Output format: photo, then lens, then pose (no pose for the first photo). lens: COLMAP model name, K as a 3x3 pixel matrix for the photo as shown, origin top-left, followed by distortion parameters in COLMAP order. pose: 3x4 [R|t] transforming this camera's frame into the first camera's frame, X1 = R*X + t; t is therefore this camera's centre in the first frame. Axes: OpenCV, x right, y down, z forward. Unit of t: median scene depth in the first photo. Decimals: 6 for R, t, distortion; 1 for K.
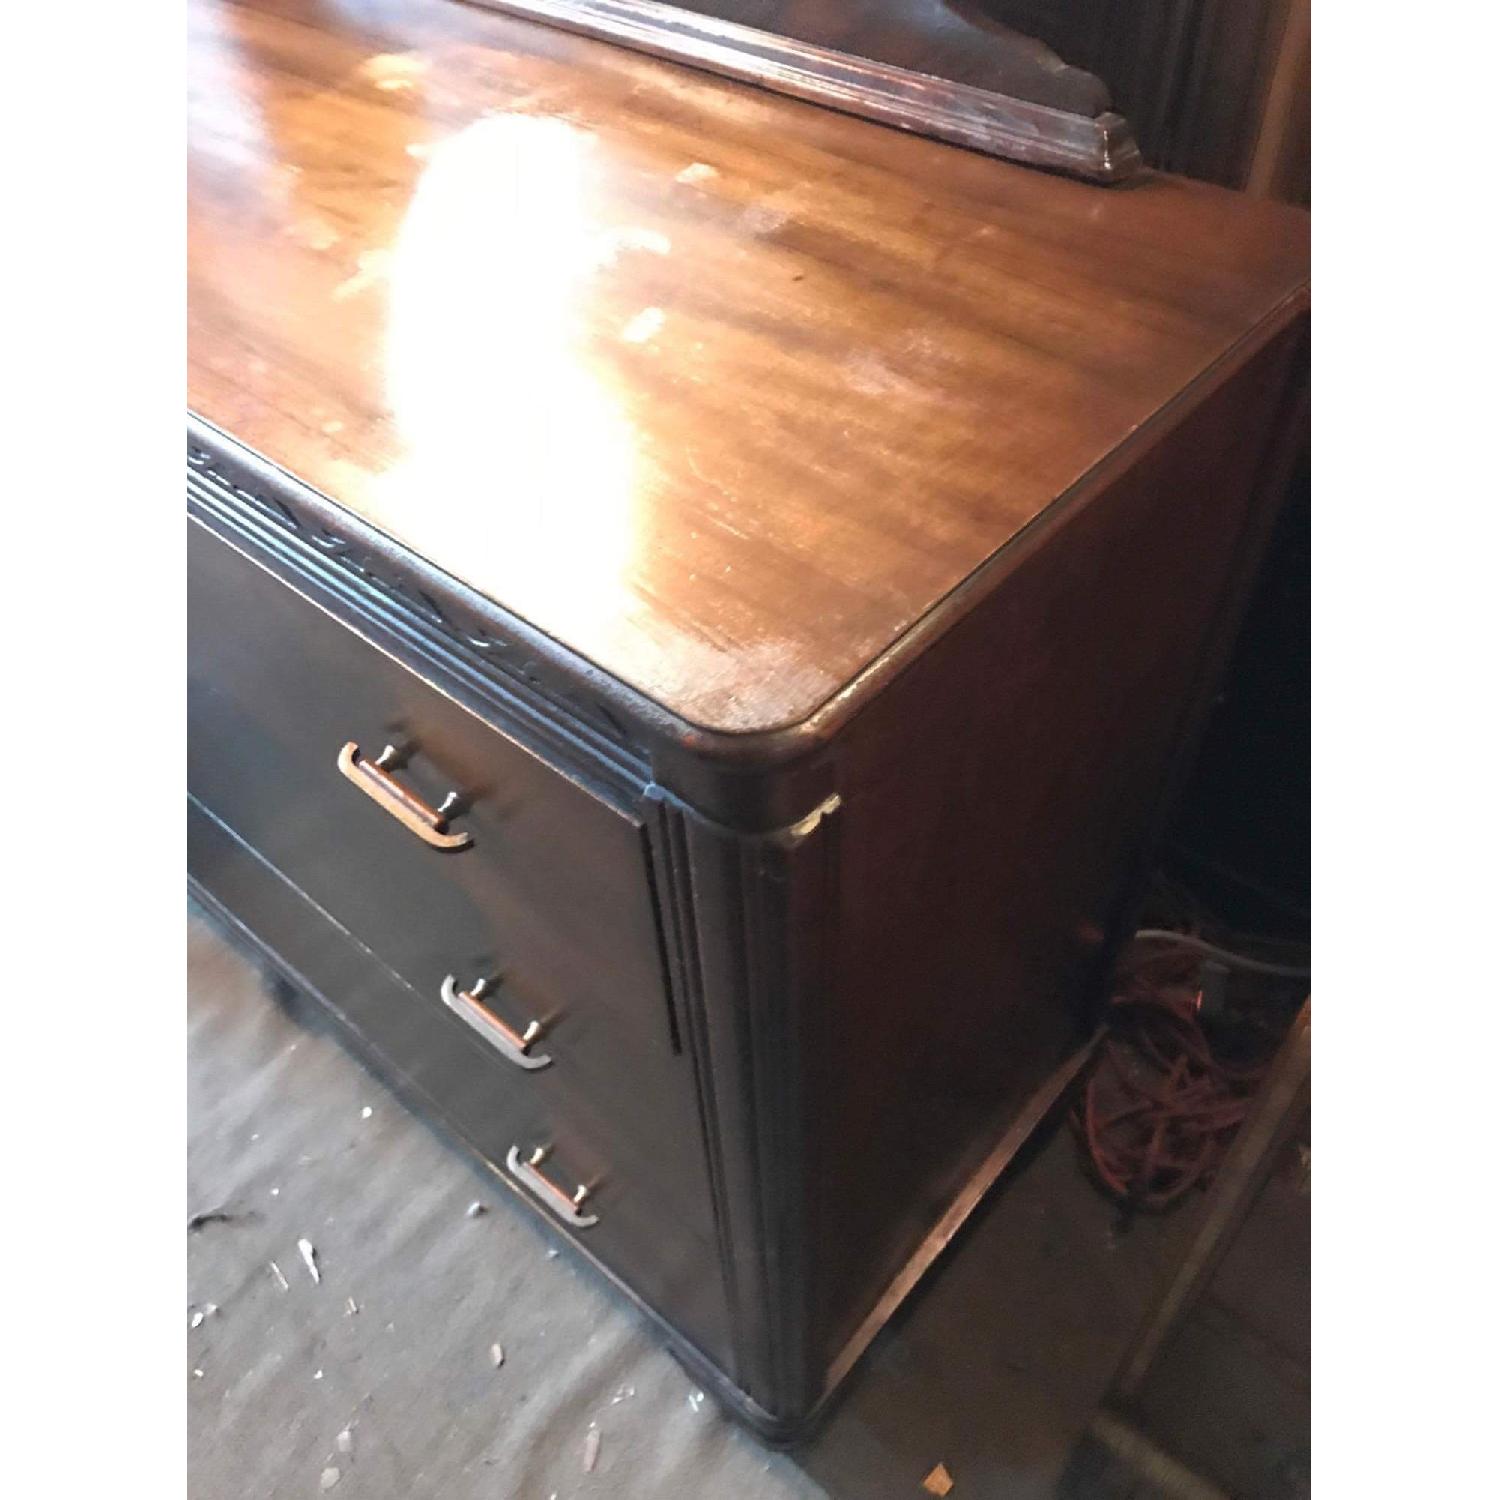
lens RADIAL K [[1247.8, 0, 765.1], [0, 1247.8, 717.6], [0, 0, 1]] dist [0.027754, -0.023542]
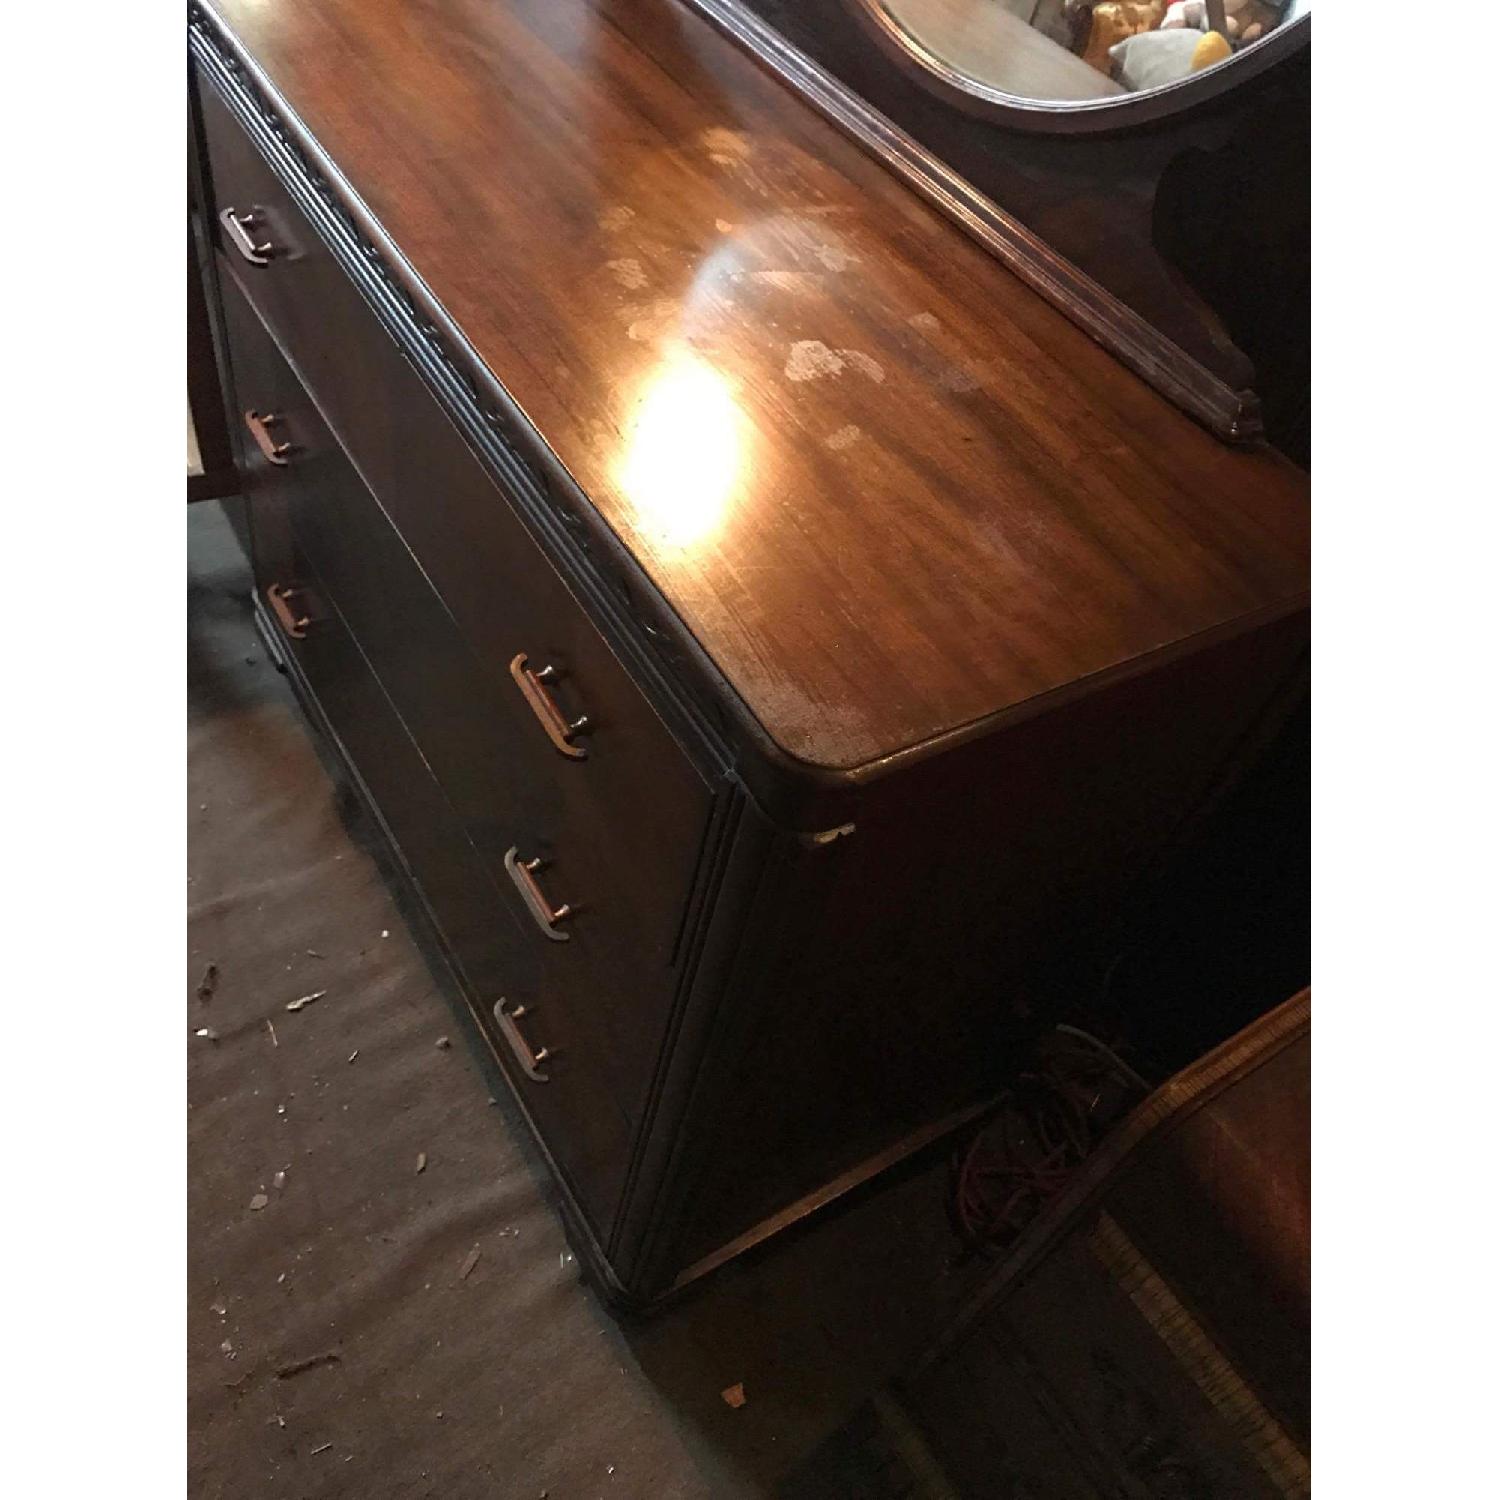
lens RADIAL K [[1247.8, 0, 765.1], [0, 1247.8, 717.6], [0, 0, 1]] dist [0.027754, -0.023542]
pose [[0.935400, 0.350943, -0.043194, -0.011519], [-0.350589, 0.936397, 0.015769, -0.025789], [0.045981, 0.000393, 0.998942, -0.276809]]
